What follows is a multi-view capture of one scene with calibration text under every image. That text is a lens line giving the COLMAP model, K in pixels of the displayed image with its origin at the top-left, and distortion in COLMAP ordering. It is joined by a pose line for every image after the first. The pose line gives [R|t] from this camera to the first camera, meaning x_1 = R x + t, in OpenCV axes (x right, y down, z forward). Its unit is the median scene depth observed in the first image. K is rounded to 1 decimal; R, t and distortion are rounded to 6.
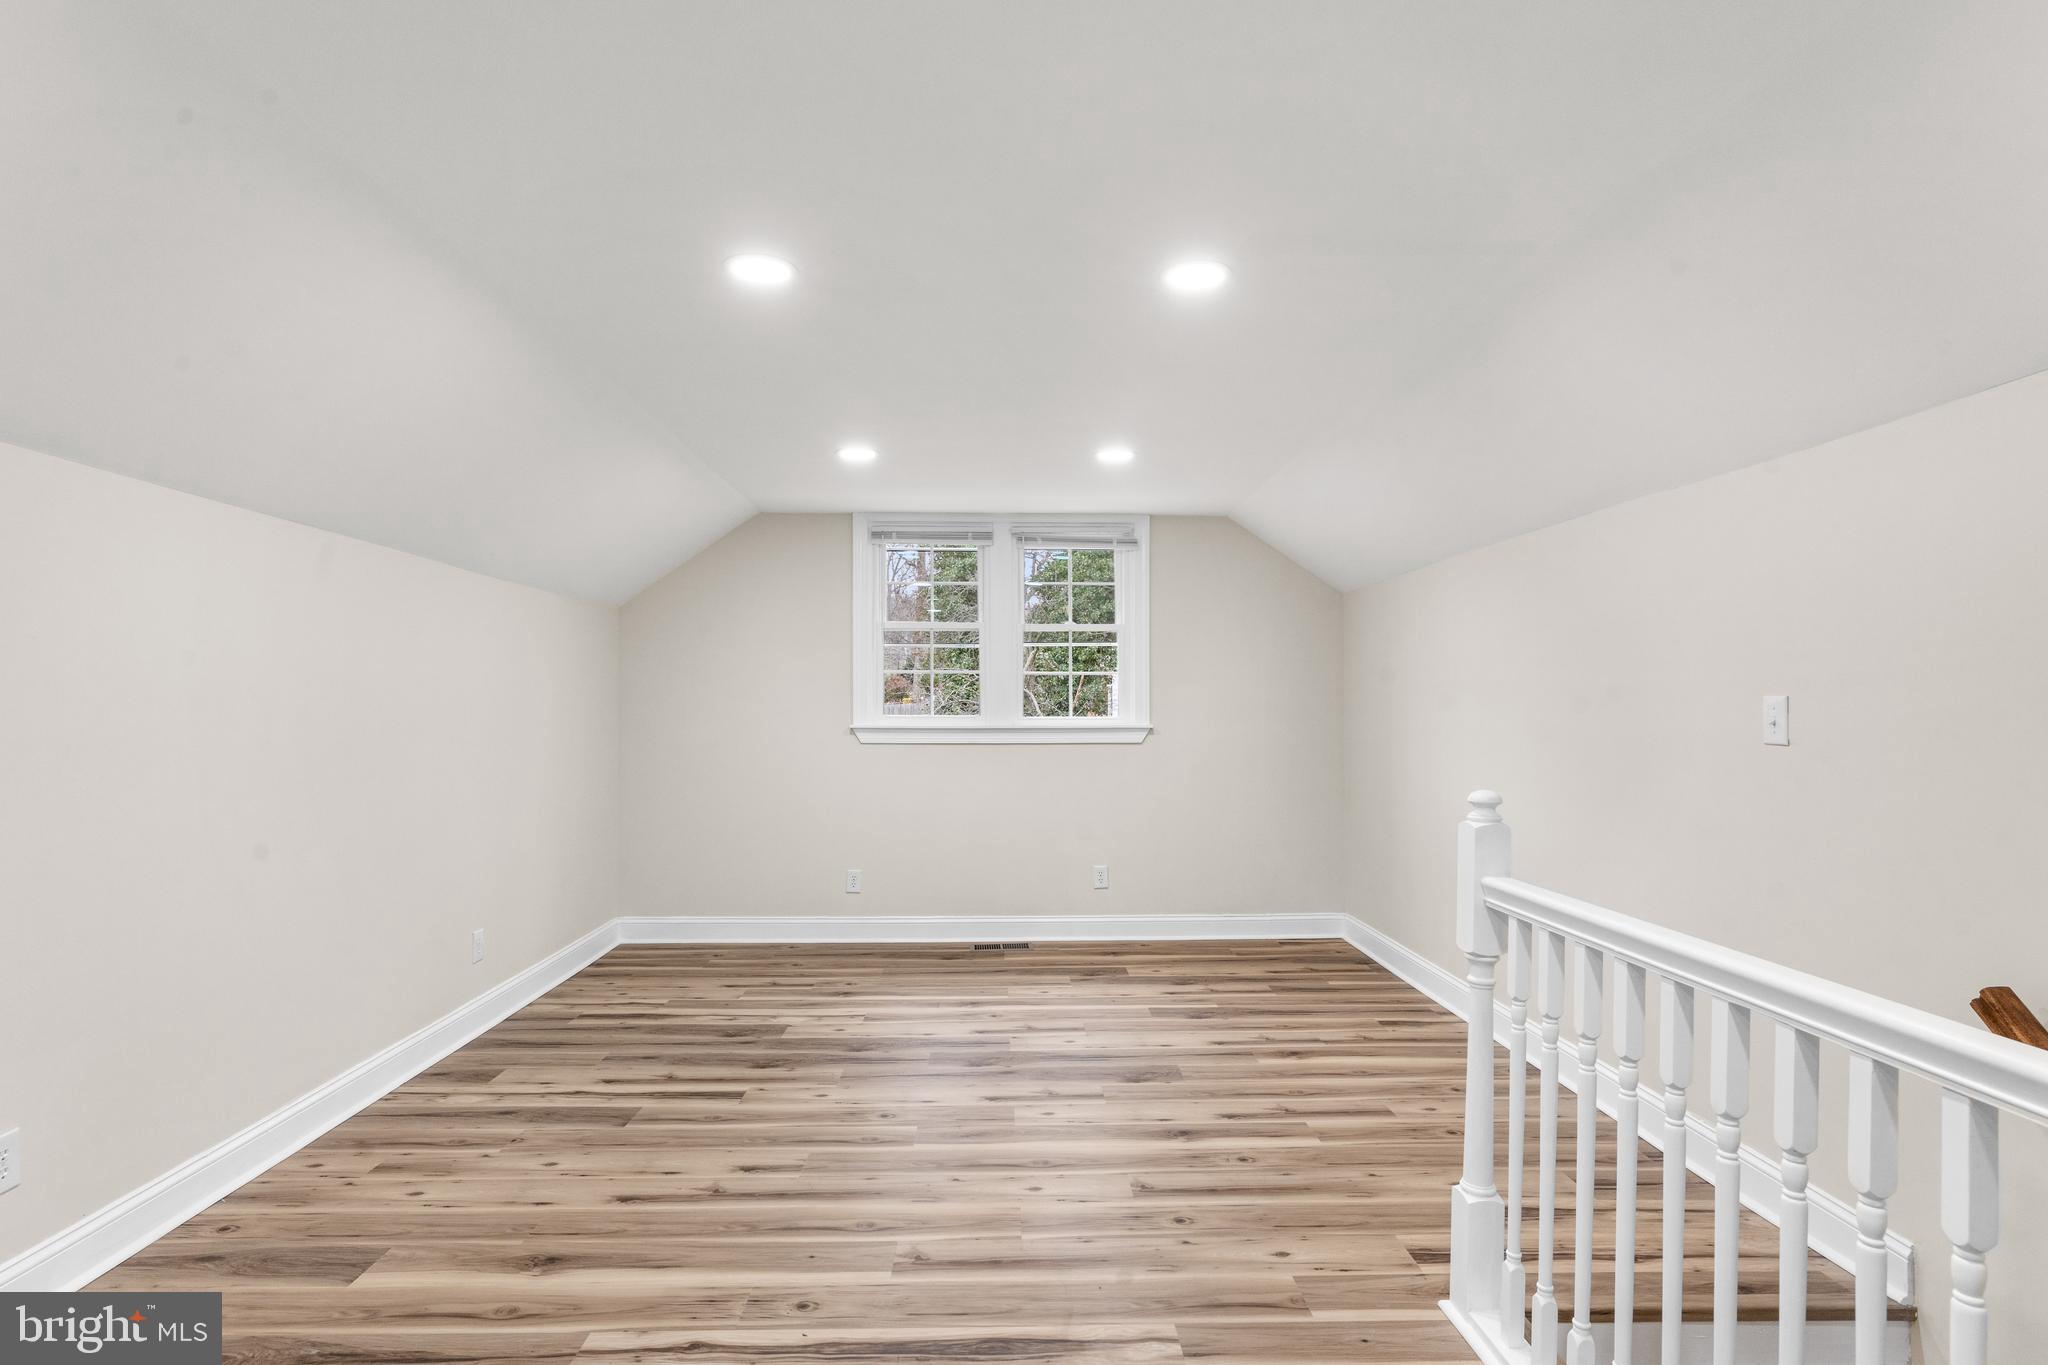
lens RADIAL K [[1036.7, 0, 1019.3], [0, 1036.7, 699.4], [0, 0, 1]] dist [0.001834, -0.000519]
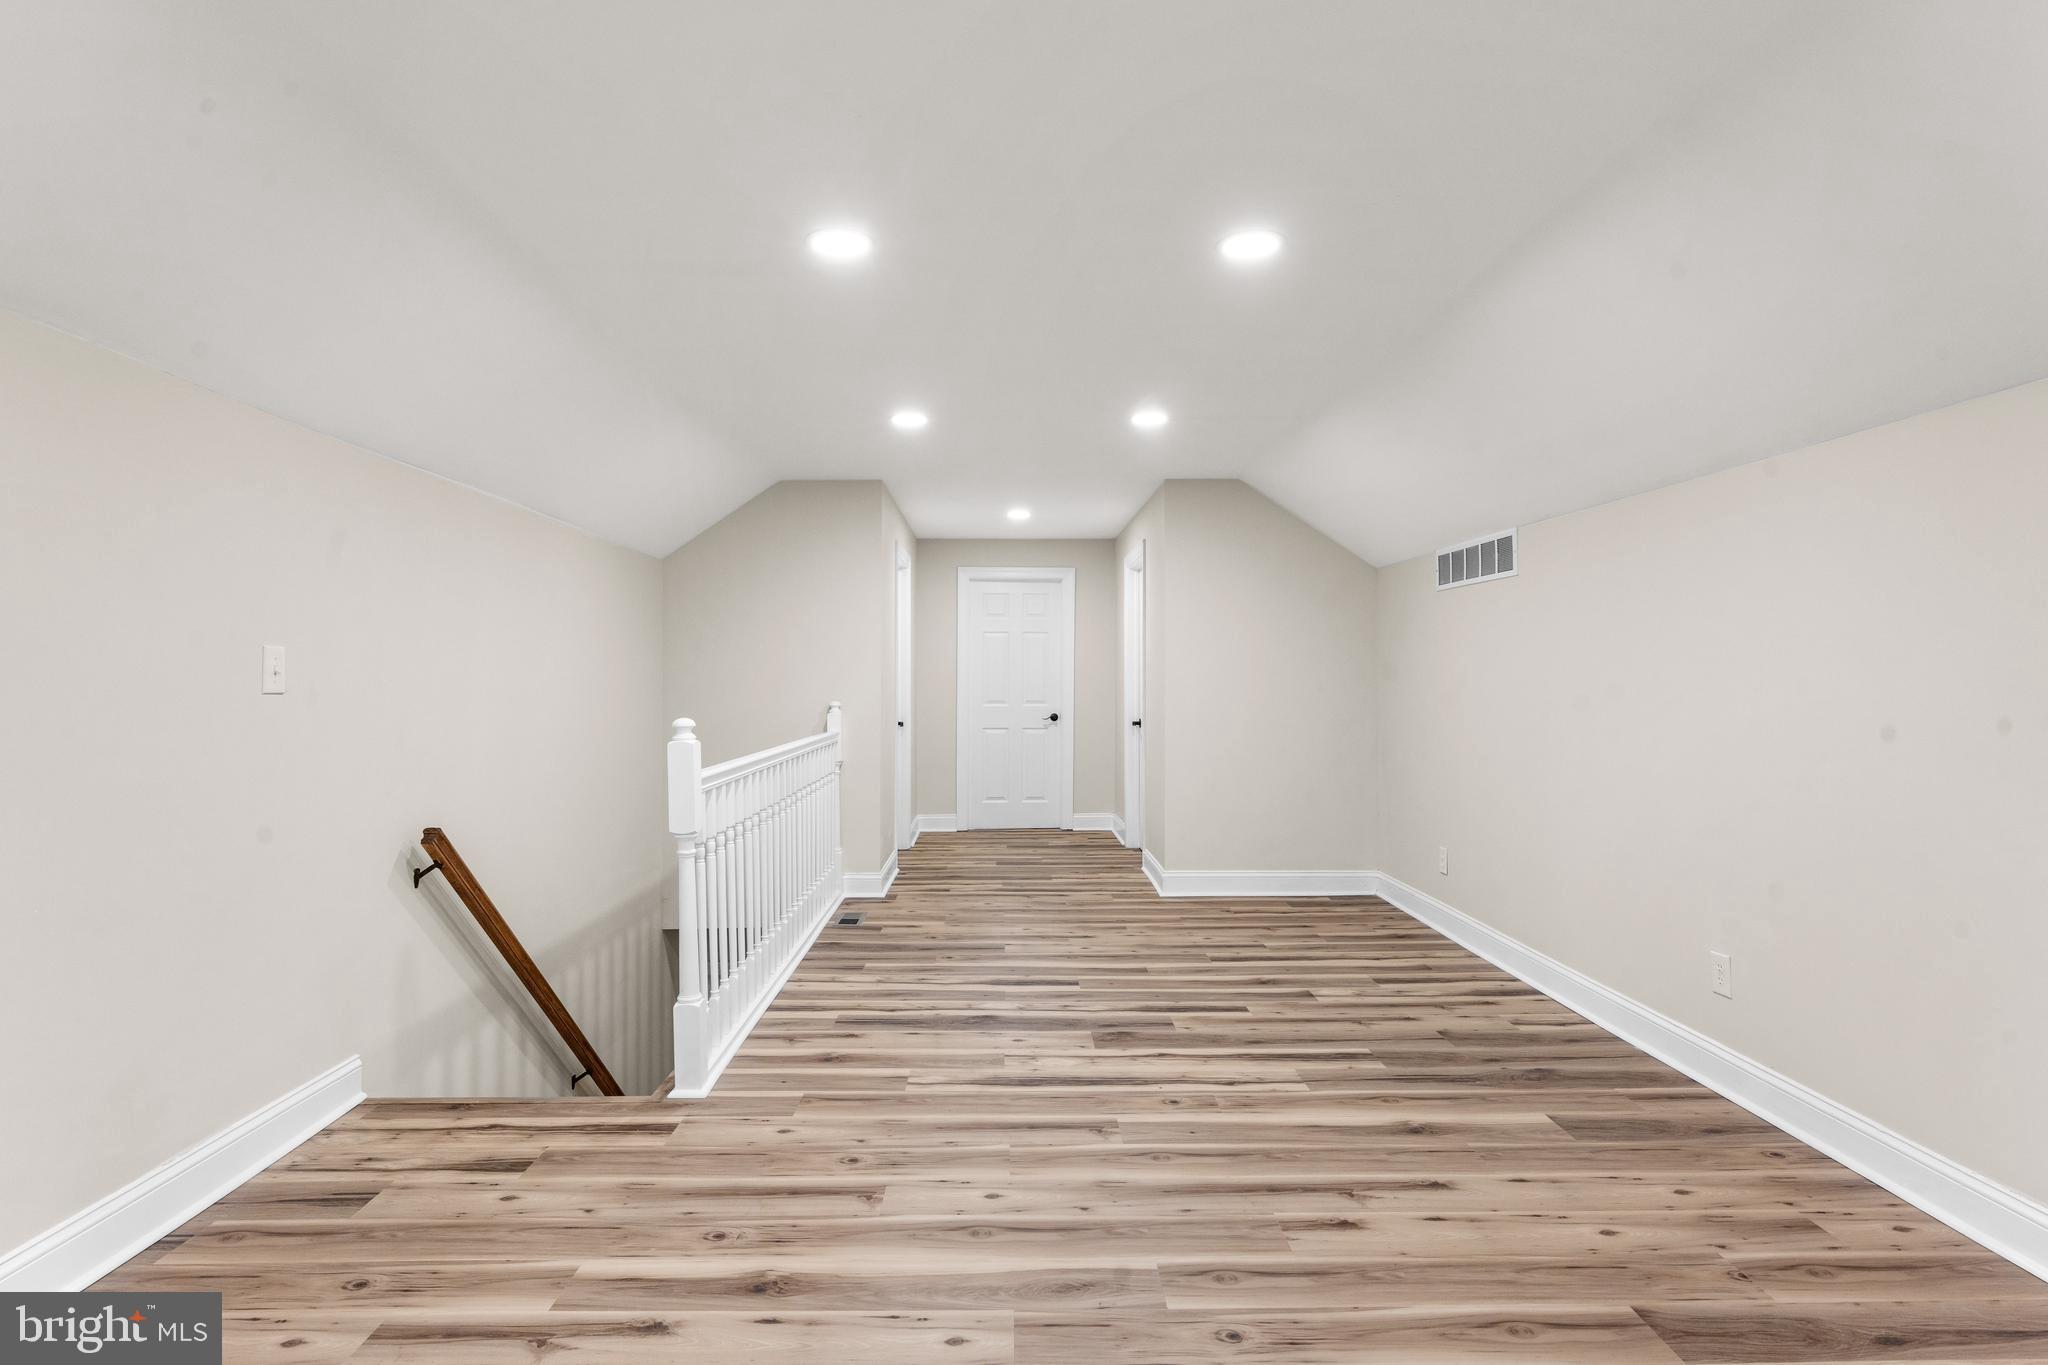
lens RADIAL K [[1036.7, 0, 1021.4], [0, 1036.7, 681.7], [0, 0, 1]] dist [0.001834, -0.000519]
pose [[-0.999980, 0.003148, 0.005408, -0.013638], [0.003115, 0.999976, -0.006236, 0.033136], [-0.005427, -0.006219, -0.999966, 1.640416]]
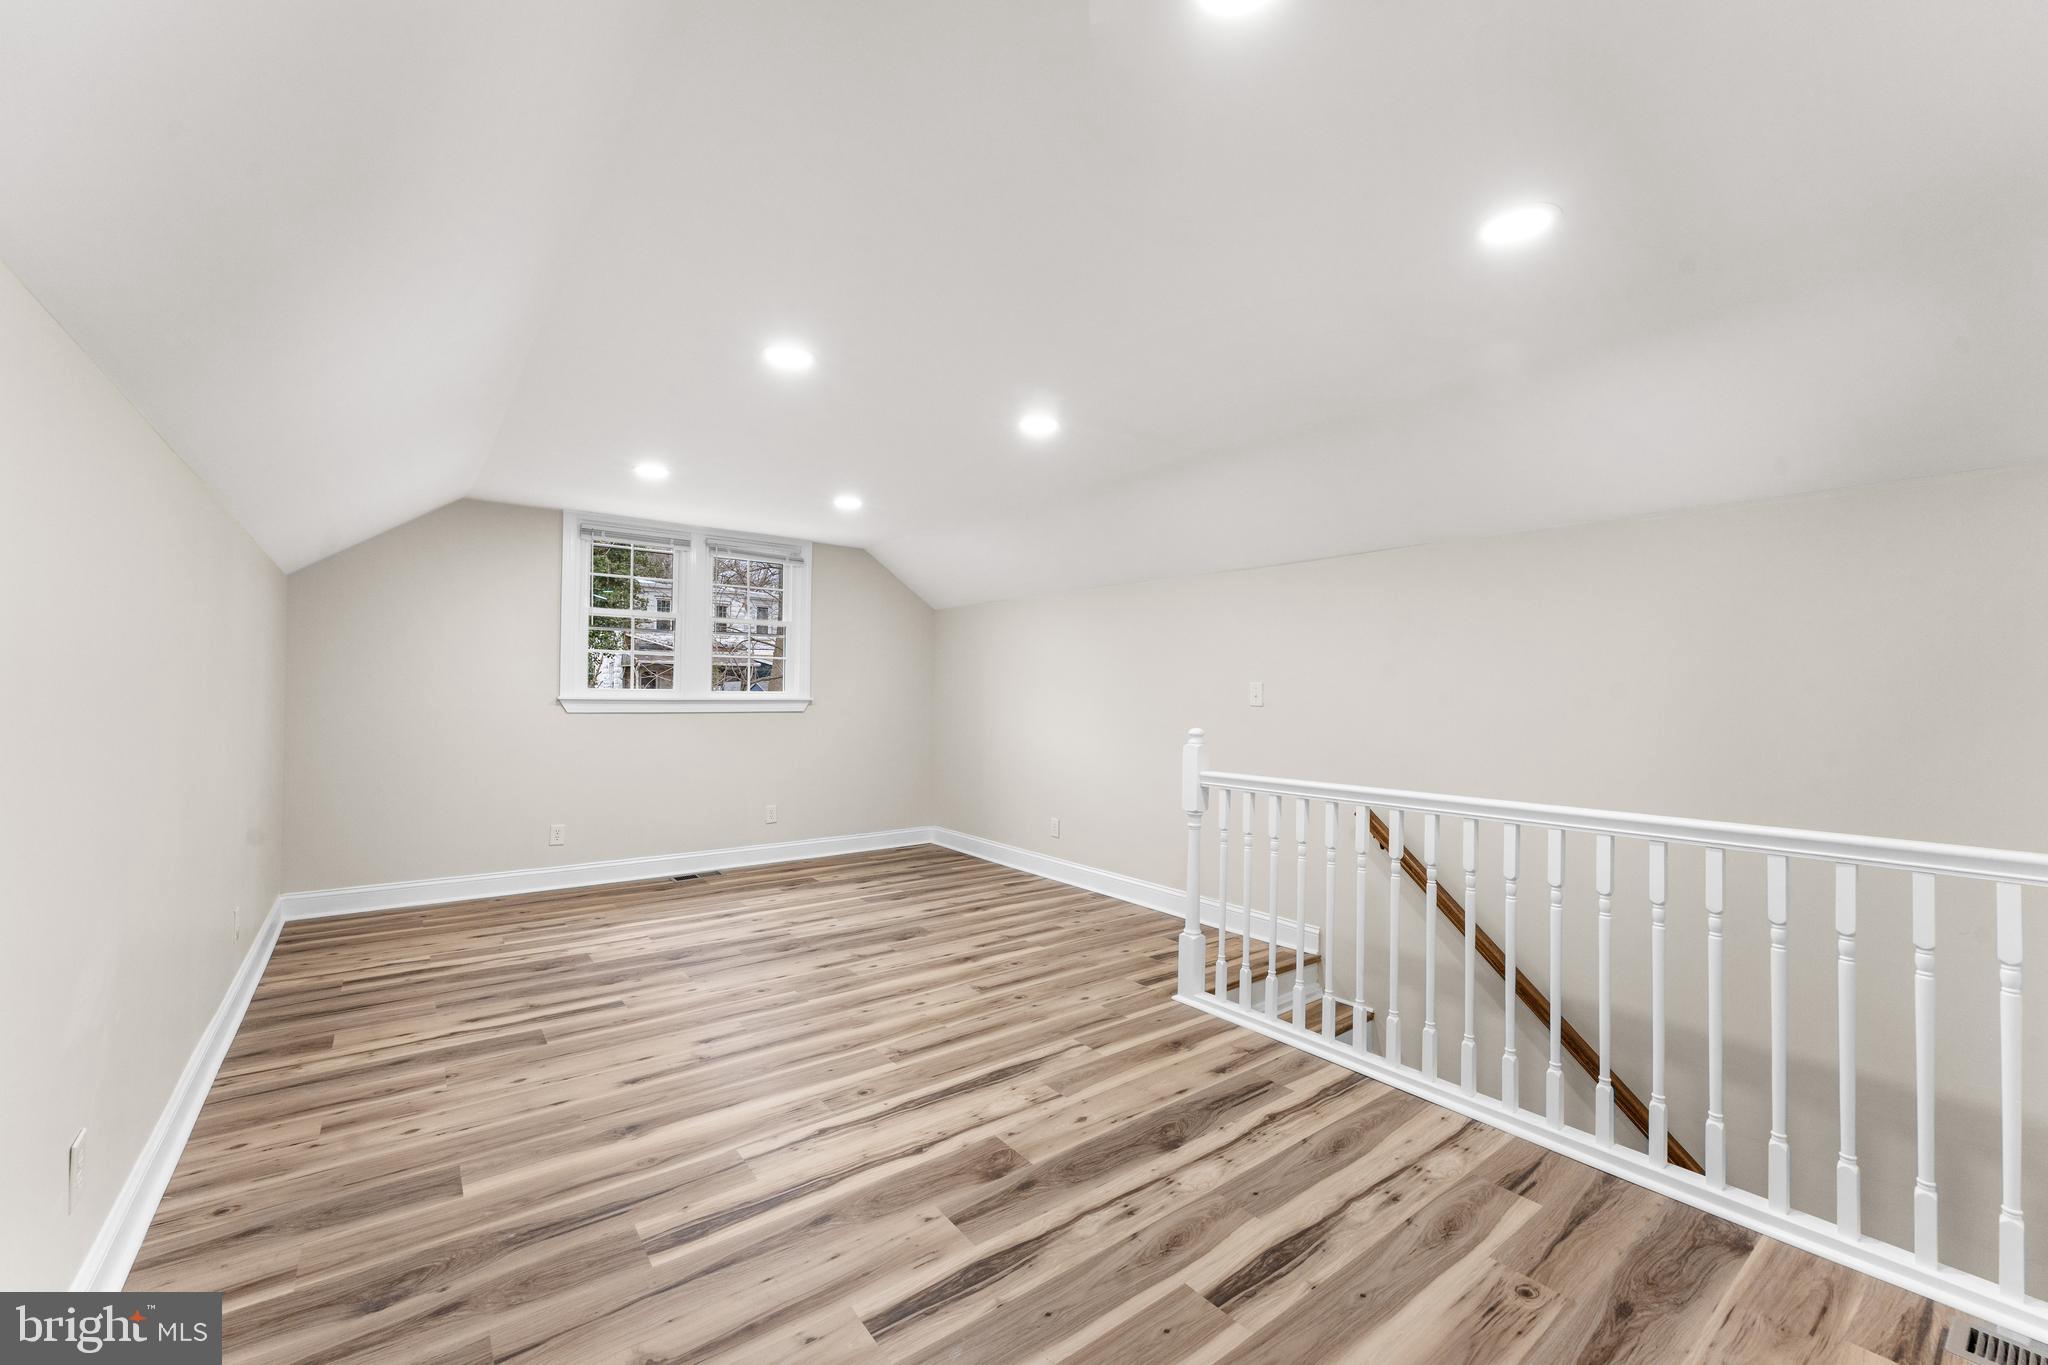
lens RADIAL K [[821.2, 0, 1021.8], [0, 821.2, 684.6], [0, 0, 1]] dist [-0.001940, -0.000640]
pose [[0.806877, 0.014951, 0.590530, -0.499021], [-0.016299, 0.999863, -0.003045, 0.010393], [-0.590494, -0.007168, 0.807010, -0.035818]]
